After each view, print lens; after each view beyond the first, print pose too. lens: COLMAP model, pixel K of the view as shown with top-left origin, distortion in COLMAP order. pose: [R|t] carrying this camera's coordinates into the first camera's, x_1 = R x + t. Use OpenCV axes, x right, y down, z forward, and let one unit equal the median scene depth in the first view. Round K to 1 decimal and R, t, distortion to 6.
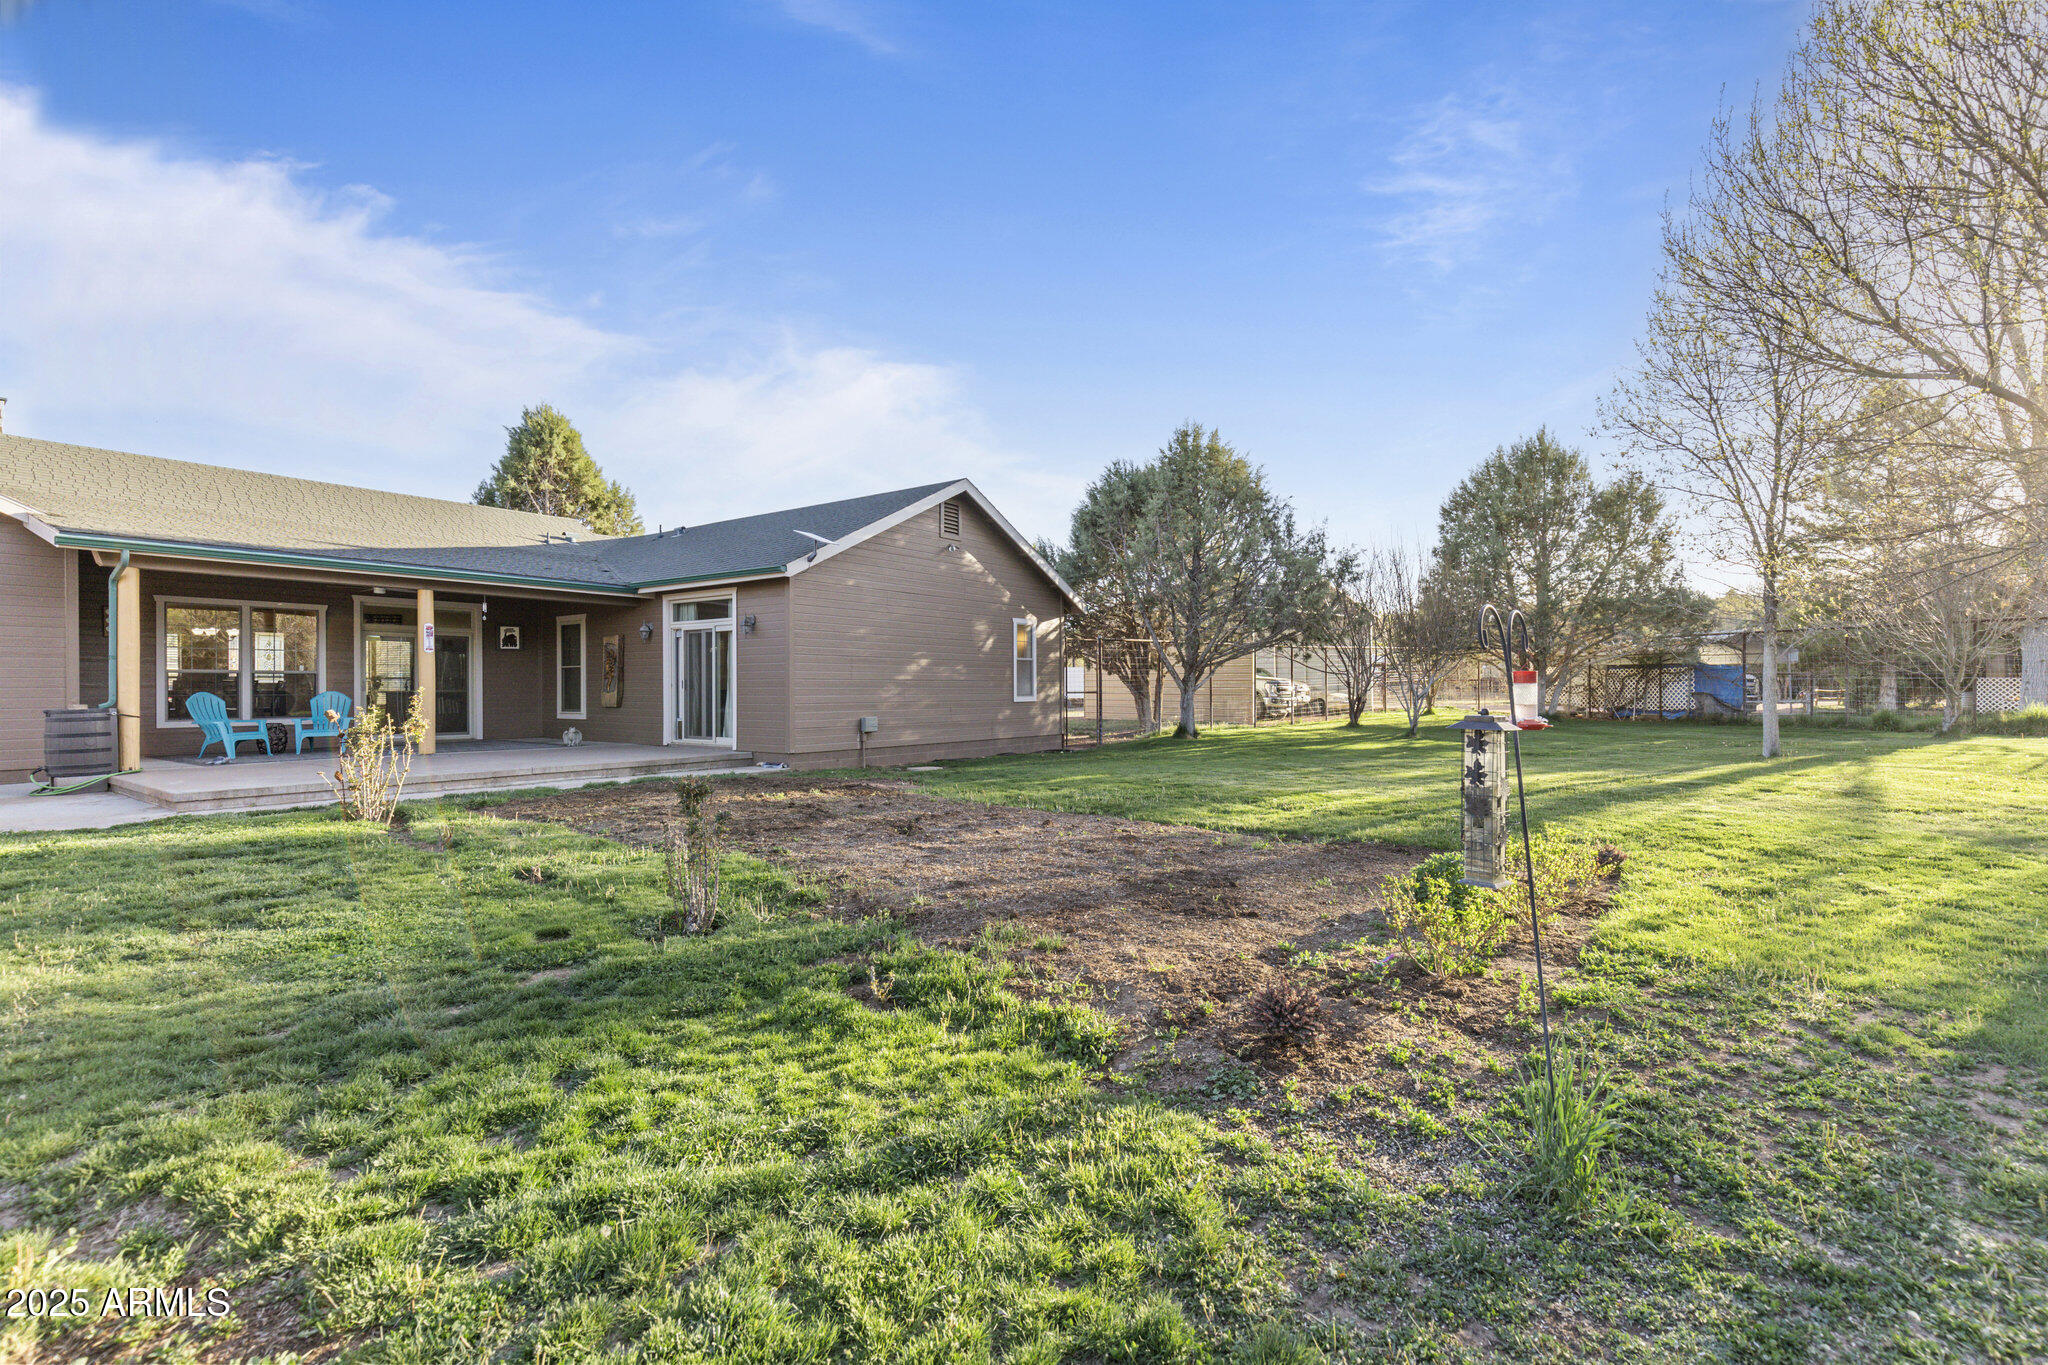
lens RADIAL K [[913.9, 0, 1043.5], [0, 913.9, 681.0], [0, 0, 1]] dist [0.007621, -0.001097]
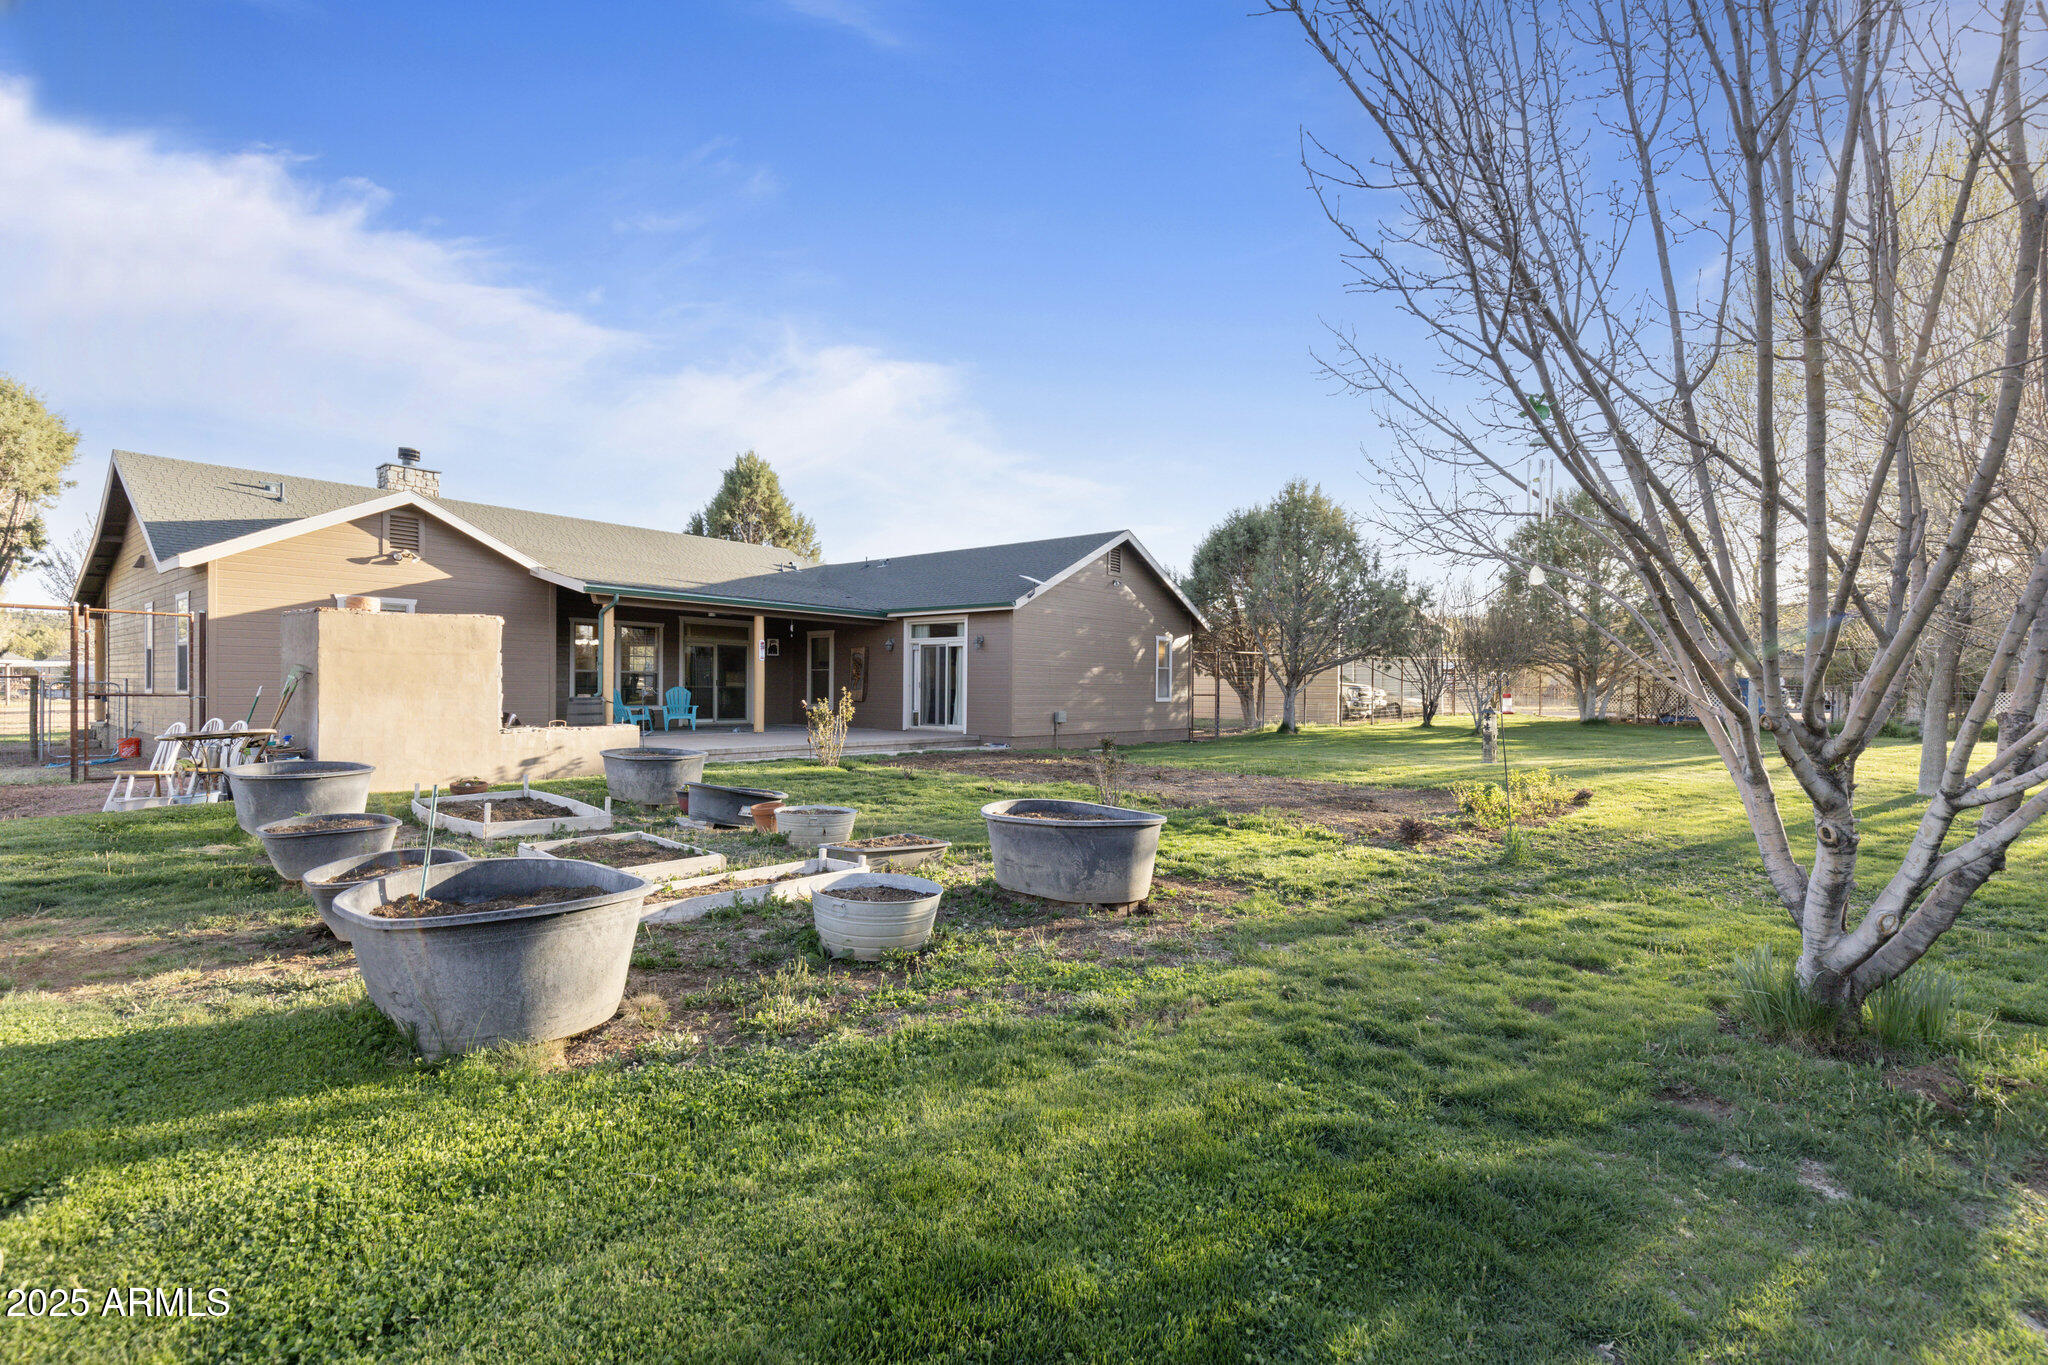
lens RADIAL K [[913.9, 0, 1052.3], [0, 913.9, 695.3], [0, 0, 1]] dist [0.007621, -0.001097]
pose [[0.998381, 0.014283, -0.055062, -0.097221], [-0.013452, 0.999790, 0.015441, -0.003655], [0.055271, -0.014675, 0.998364, -0.254730]]
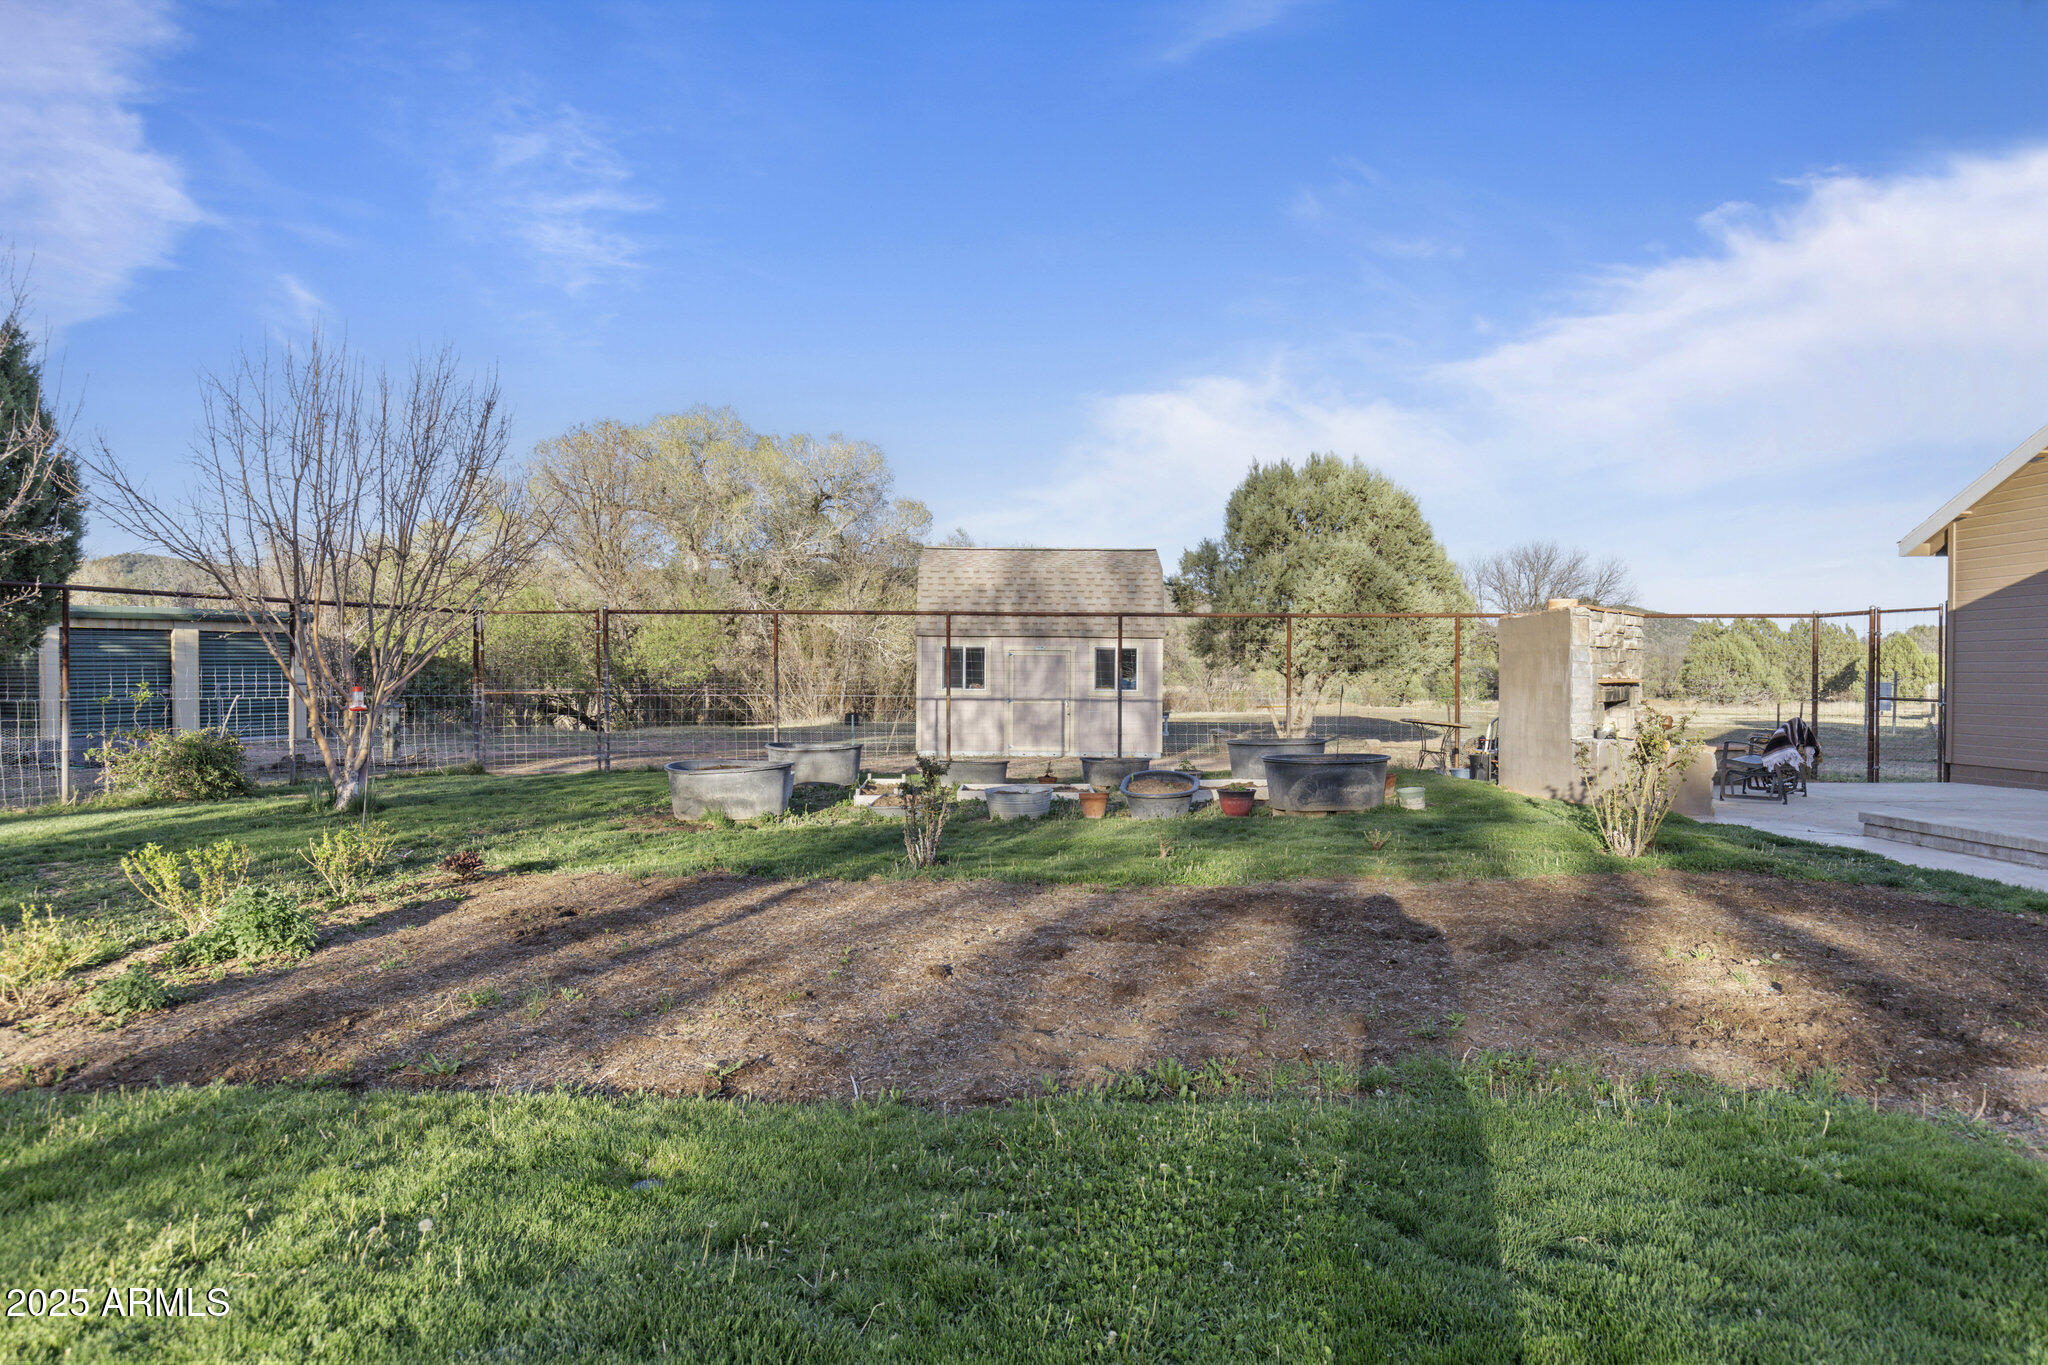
lens RADIAL K [[1208.1, 0, 1035.8], [0, 1208.1, 686.5], [0, 0, 1]] dist [0.006354, -0.002399]
pose [[-0.776416, 0.009470, -0.630150, 0.158380], [0.004782, 0.999947, 0.009136, -0.003902], [0.630203, 0.004080, -0.776420, 0.618937]]
